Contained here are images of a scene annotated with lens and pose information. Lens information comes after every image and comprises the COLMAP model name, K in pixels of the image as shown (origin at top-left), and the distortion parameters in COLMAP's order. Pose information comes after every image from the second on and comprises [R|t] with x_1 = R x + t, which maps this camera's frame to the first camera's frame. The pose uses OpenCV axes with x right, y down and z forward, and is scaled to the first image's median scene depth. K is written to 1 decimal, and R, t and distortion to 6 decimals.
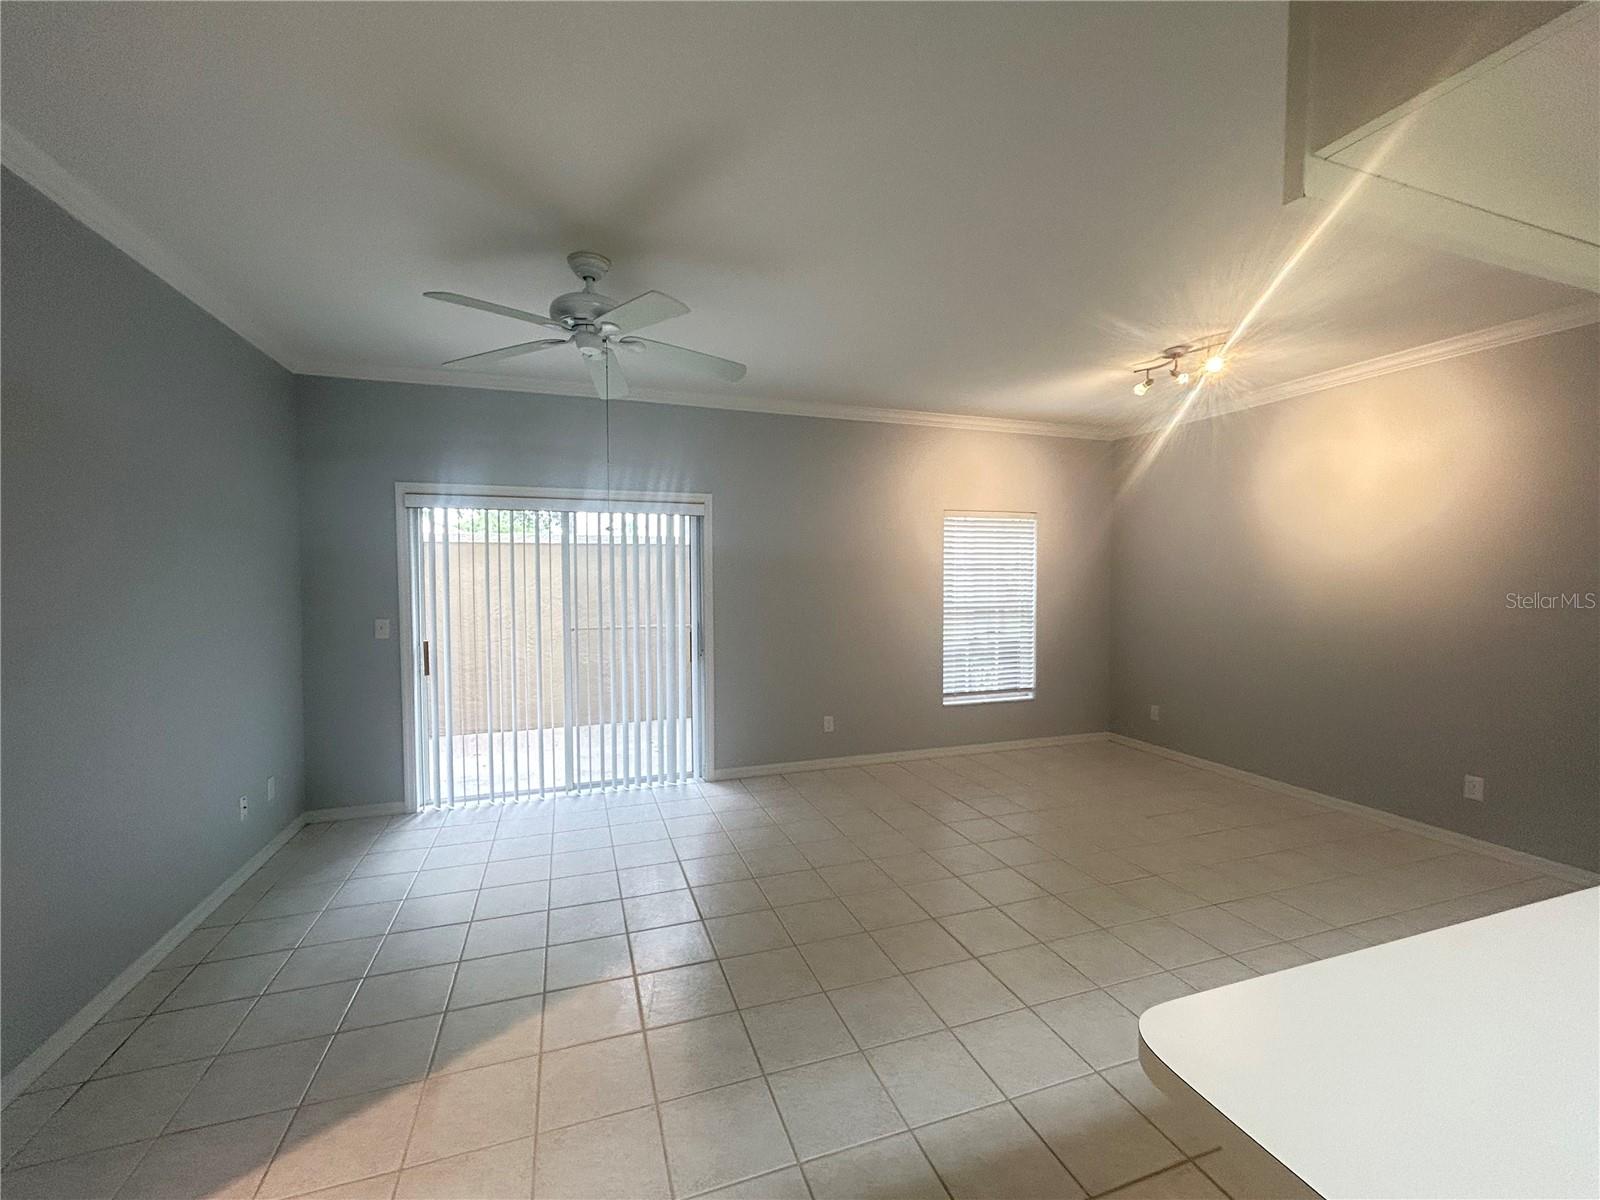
lens RADIAL K [[666.2, 0, 800.0], [0, 666.2, 600.0], [0, 0, 1]] dist [-0.003592, -0.000278]
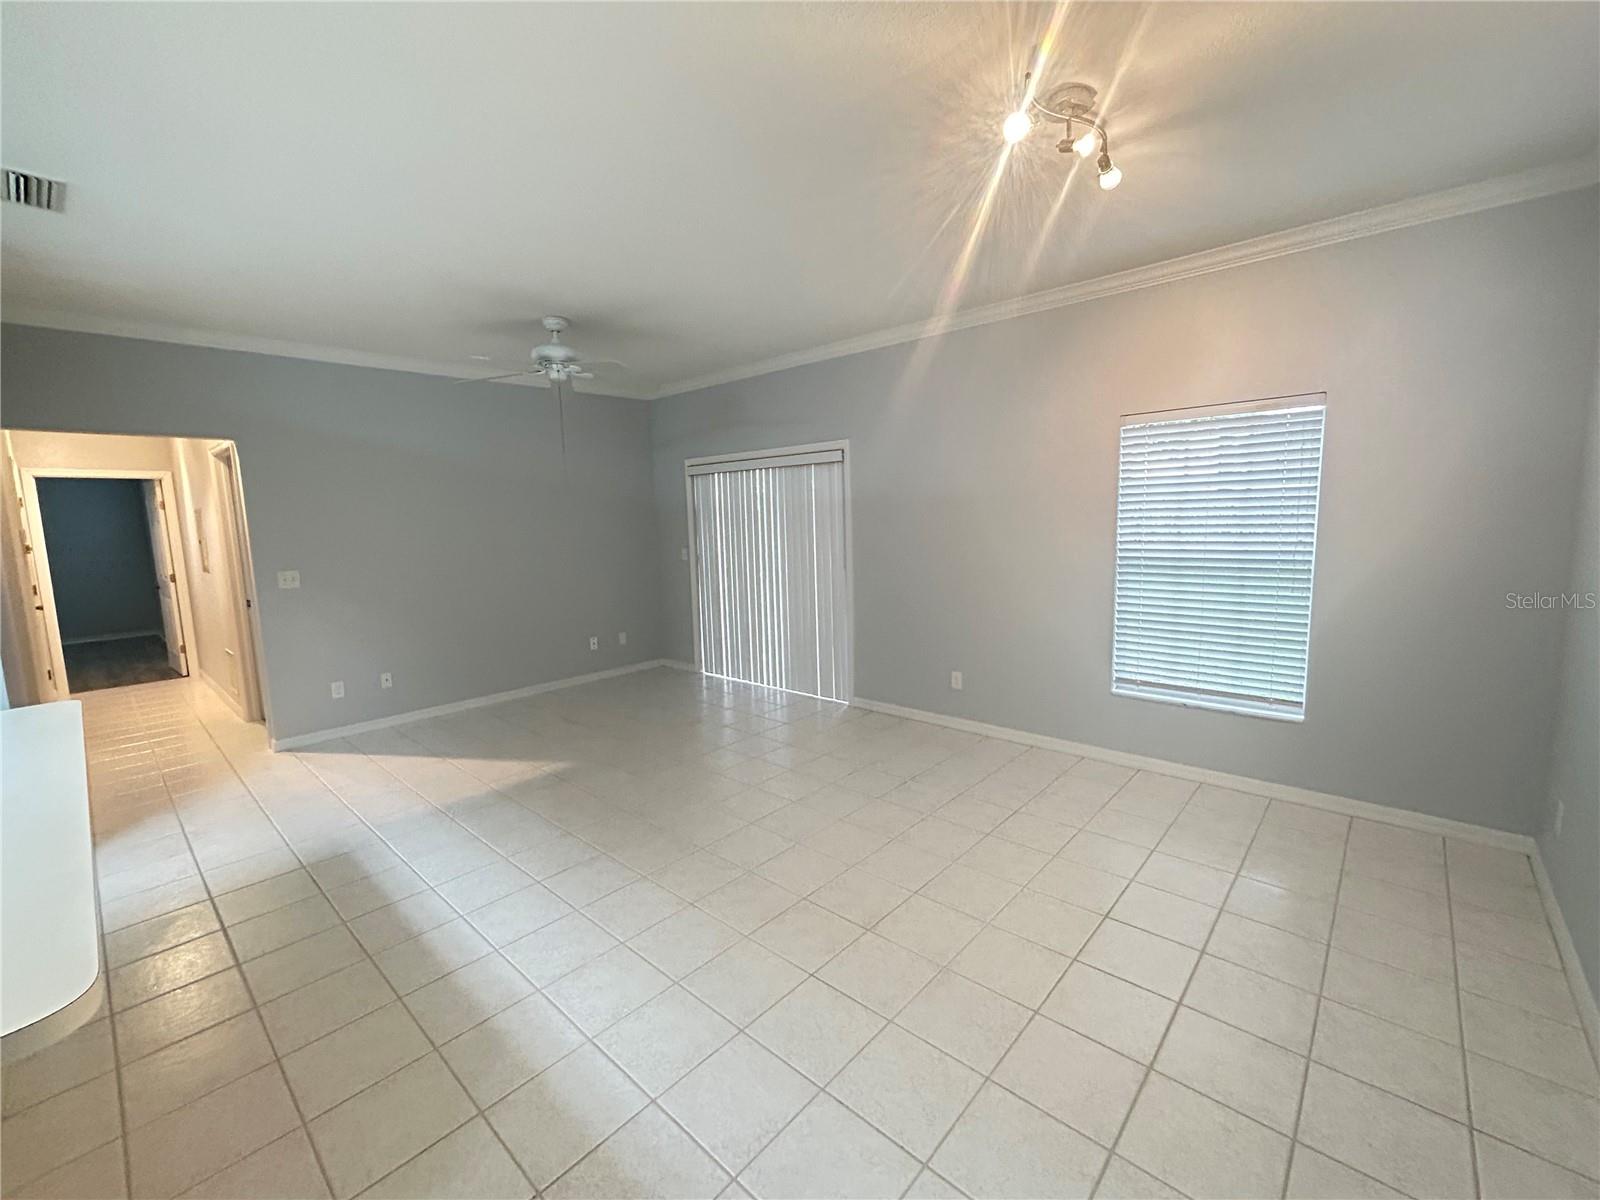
lens RADIAL K [[666.2, 0, 800.0], [0, 666.2, 600.0], [0, 0, 1]] dist [-0.003592, -0.000278]
pose [[0.478184, 0.104335, -0.872041, 0.708644], [-0.001864, 0.993037, 0.117789, -0.028181], [0.878258, -0.054700, 0.475048, 0.380507]]
